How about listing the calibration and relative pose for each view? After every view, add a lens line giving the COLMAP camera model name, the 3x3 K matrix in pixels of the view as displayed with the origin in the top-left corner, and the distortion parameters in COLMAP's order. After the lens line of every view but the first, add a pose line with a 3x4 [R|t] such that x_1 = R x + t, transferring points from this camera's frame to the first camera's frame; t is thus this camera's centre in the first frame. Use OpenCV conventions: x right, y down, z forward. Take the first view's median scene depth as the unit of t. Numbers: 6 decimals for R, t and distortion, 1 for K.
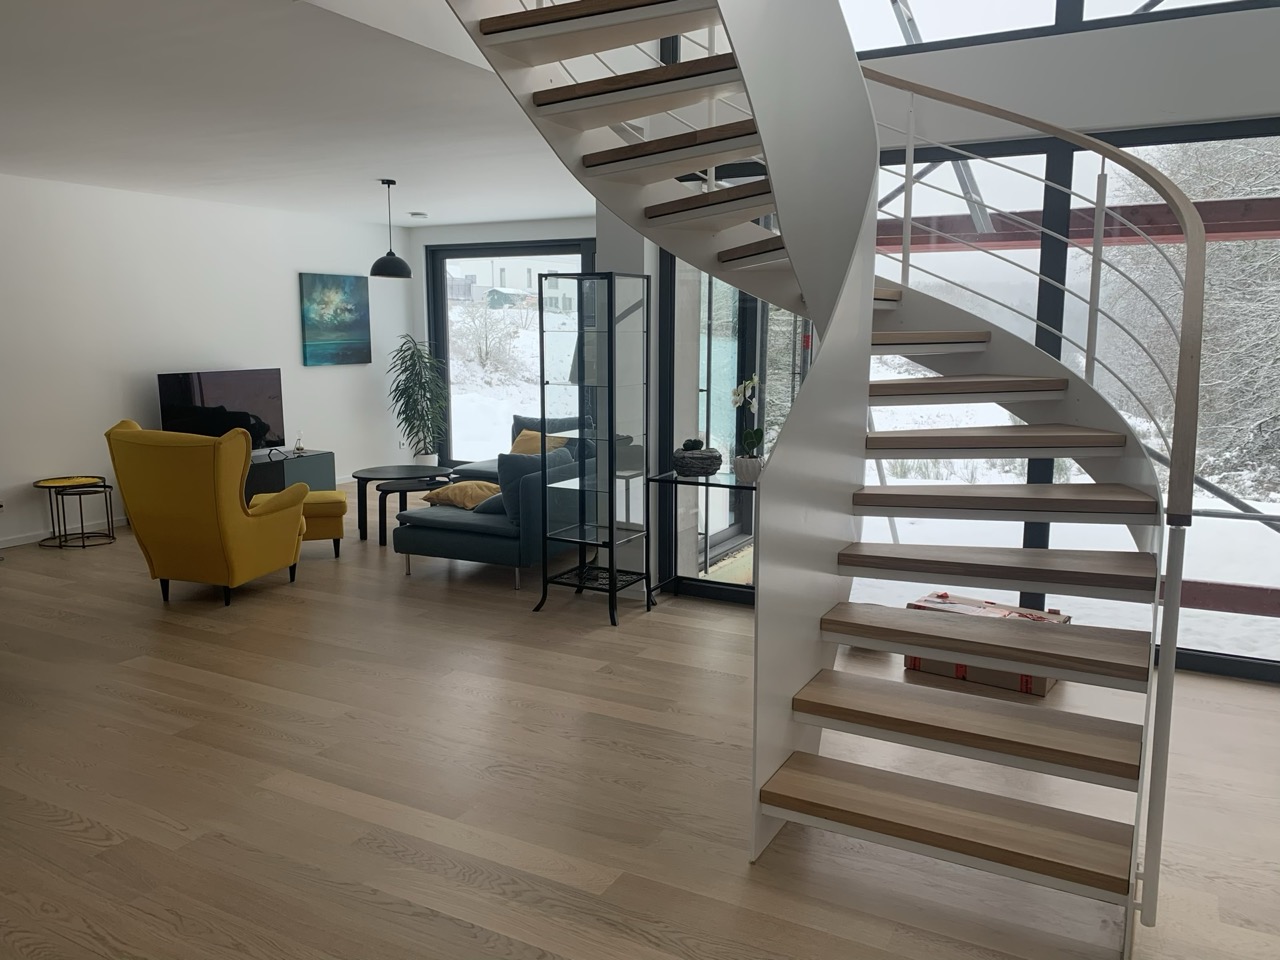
lens RADIAL K [[961.9, 0, 645.6], [0, 961.9, 479.8], [0, 0, 1]] dist [-0.014505, 0.015833]
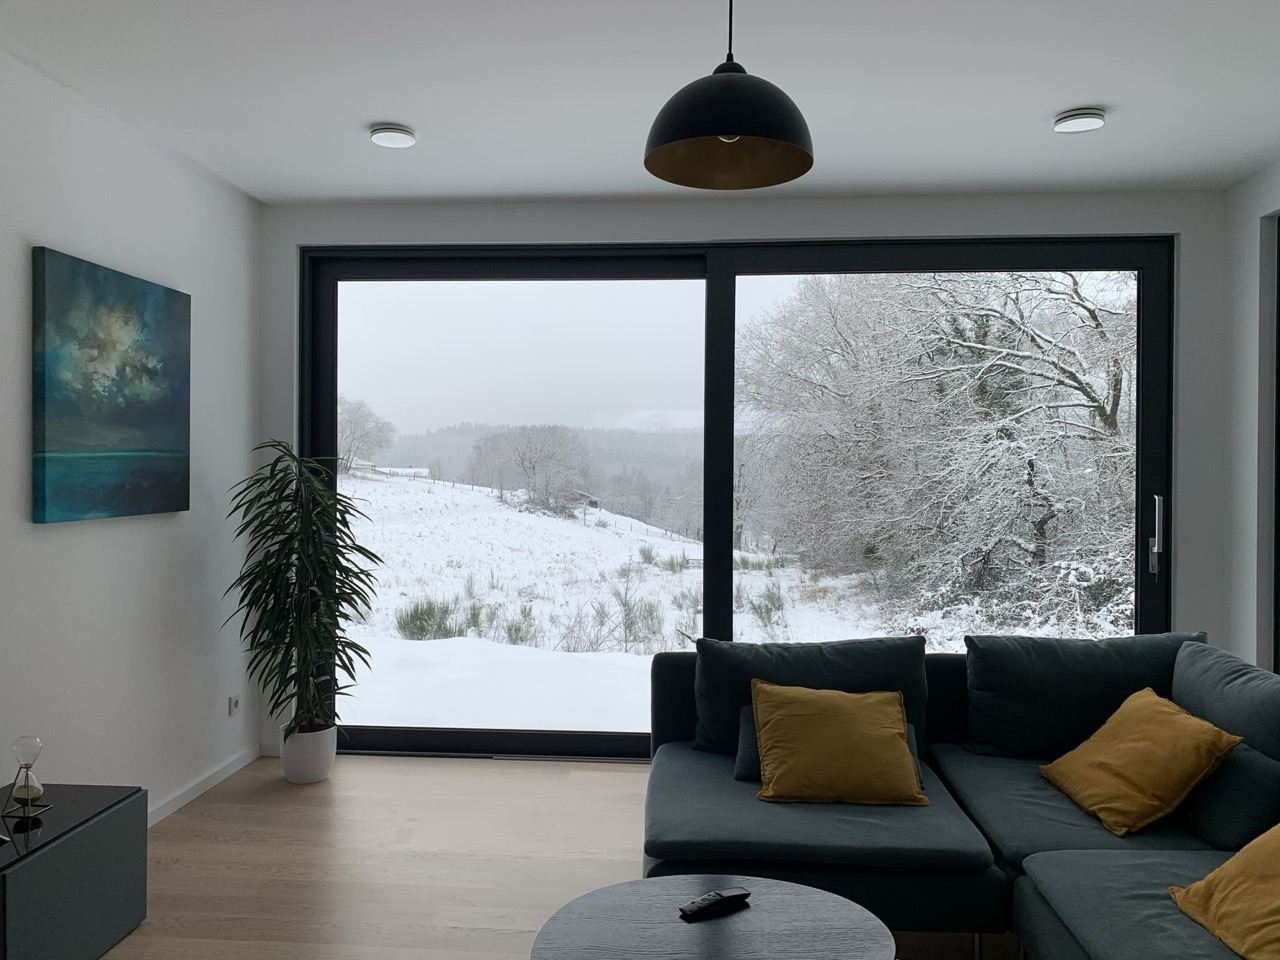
lens RADIAL K [[961.9, 0, 630.8], [0, 961.9, 475.1], [0, 0, 1]] dist [-0.014505, 0.015833]
pose [[0.917520, 0.006114, 0.397642, -0.289924], [0.052141, 0.989401, -0.135523, -0.077234], [-0.394256, 0.145078, 0.907477, 0.600655]]
